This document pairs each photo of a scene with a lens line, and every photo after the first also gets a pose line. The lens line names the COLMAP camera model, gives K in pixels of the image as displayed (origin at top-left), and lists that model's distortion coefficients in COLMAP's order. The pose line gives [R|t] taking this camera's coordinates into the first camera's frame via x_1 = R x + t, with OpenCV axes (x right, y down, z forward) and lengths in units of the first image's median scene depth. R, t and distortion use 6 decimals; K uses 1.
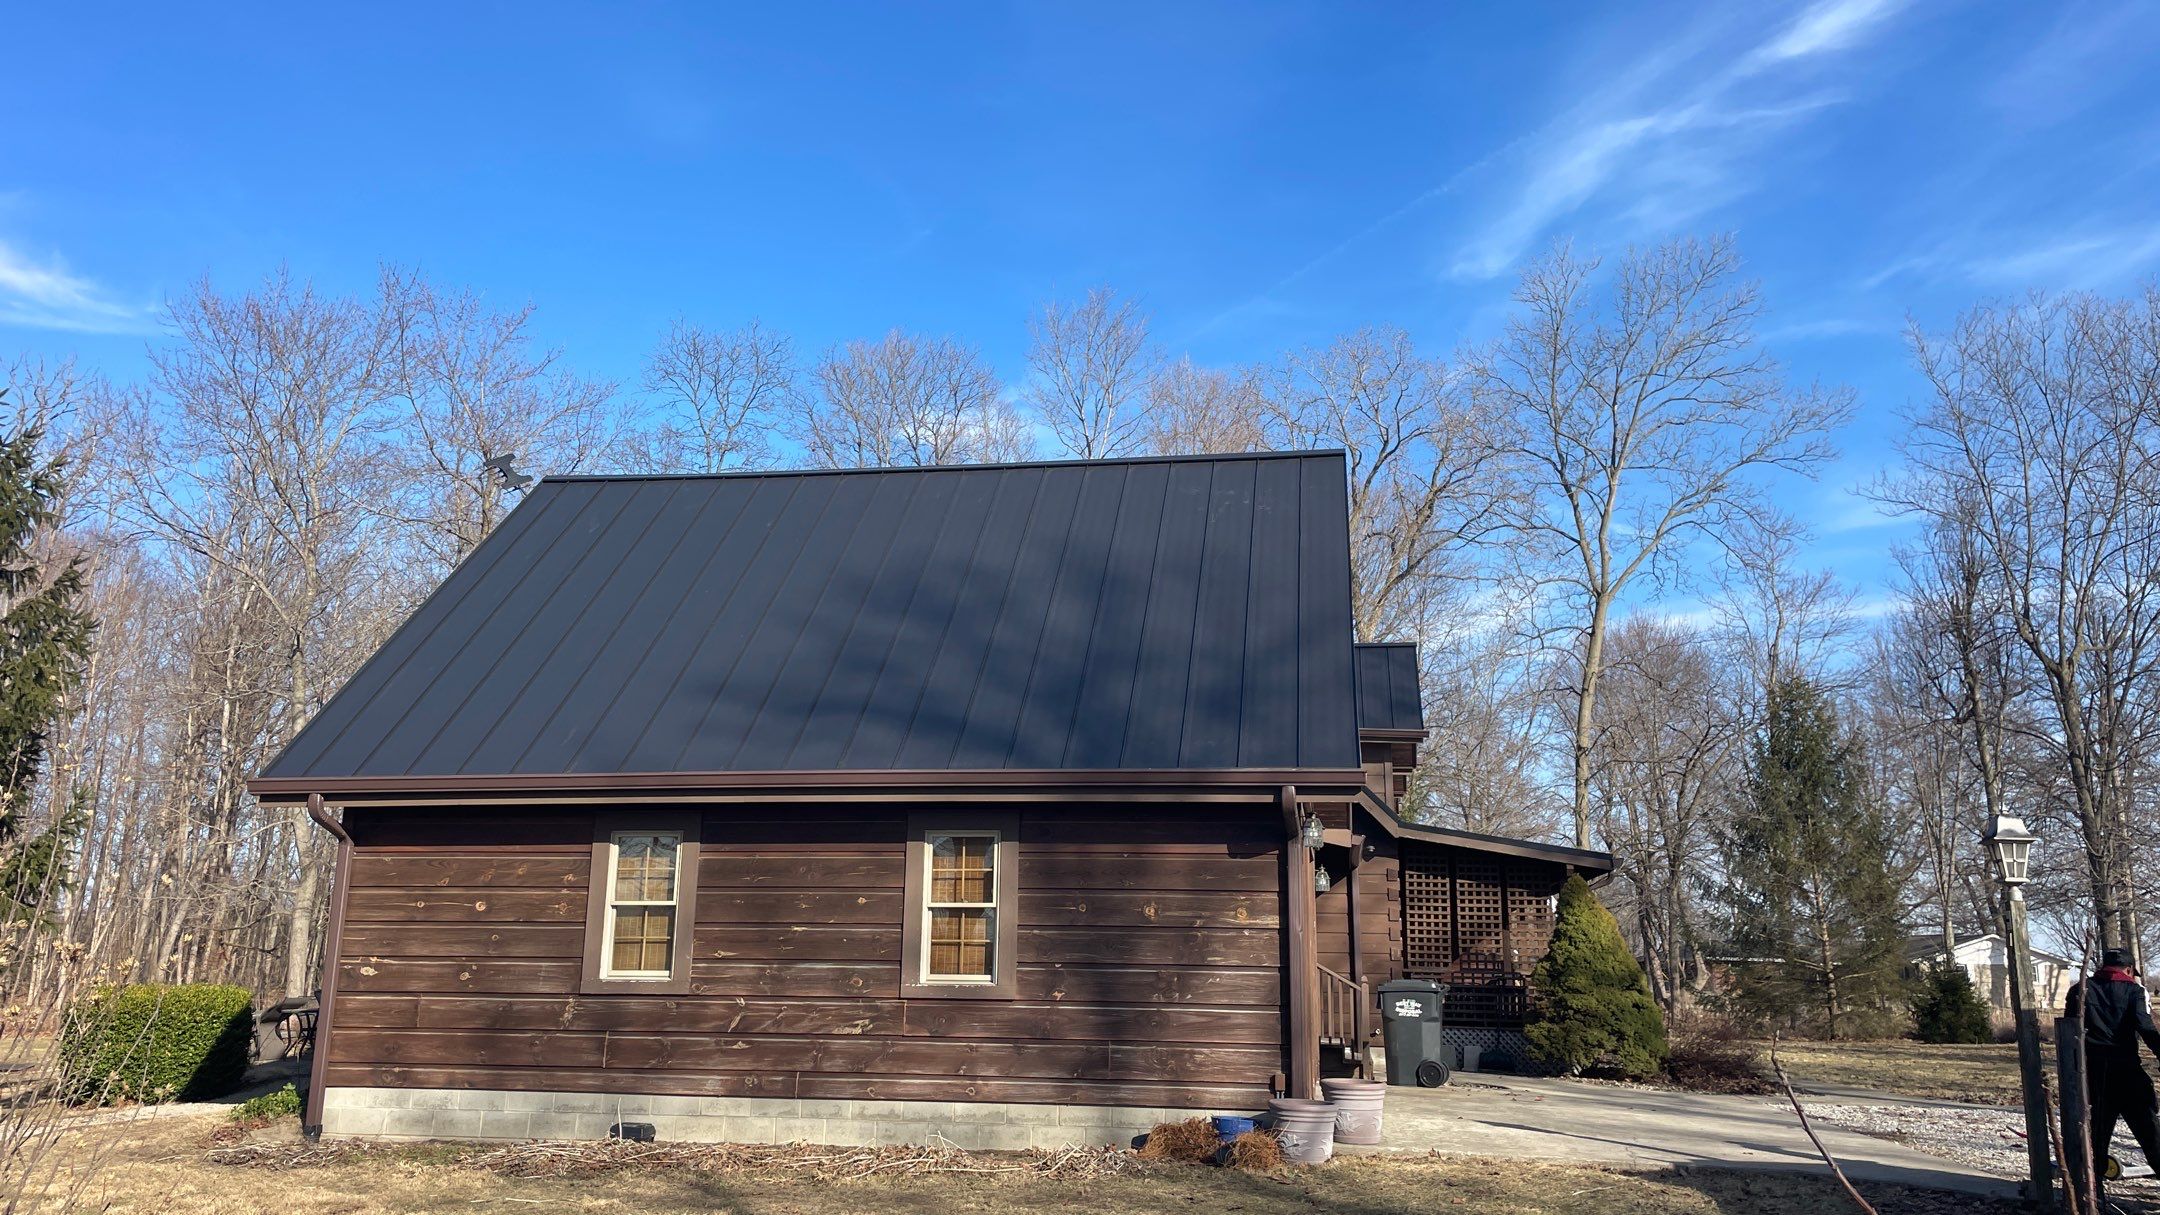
lens RADIAL K [[1665.8, 0, 1080.9], [0, 1665.8, 611.3], [0, 0, 1]] dist [-0.001479, -0.003109]
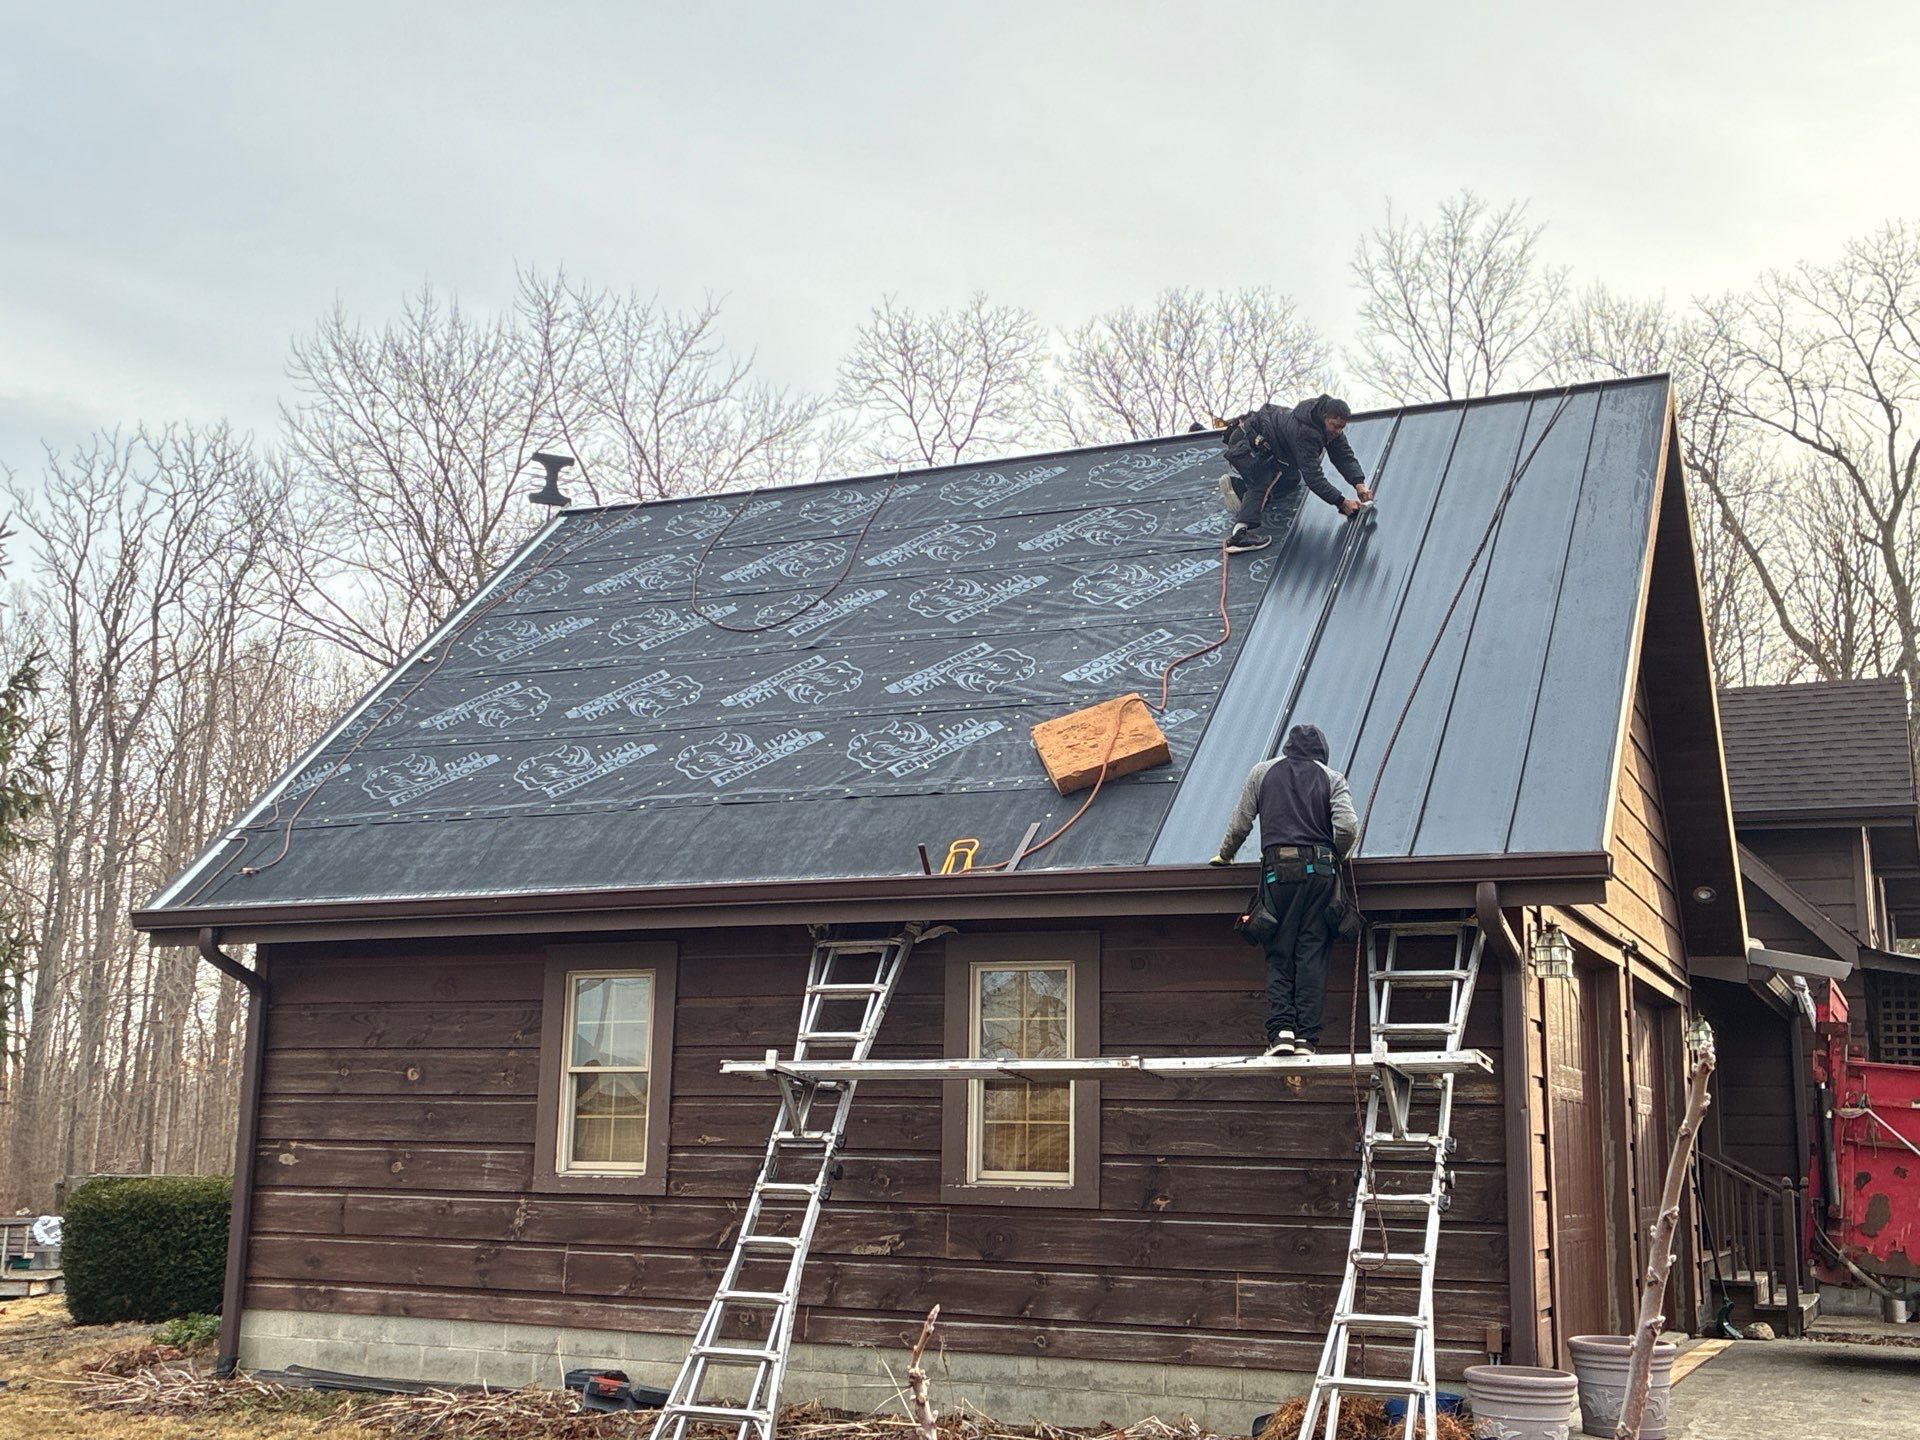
lens RADIAL K [[2215.8, 0, 958.7], [0, 2215.8, 715.7], [0, 0, 1]] dist [-0.033909, 0.000000]
pose [[0.959025, -0.048078, -0.279211, 0.162208], [0.050215, 0.998738, 0.000502, 0.028007], [0.278835, -0.014502, 0.960230, 0.117603]]
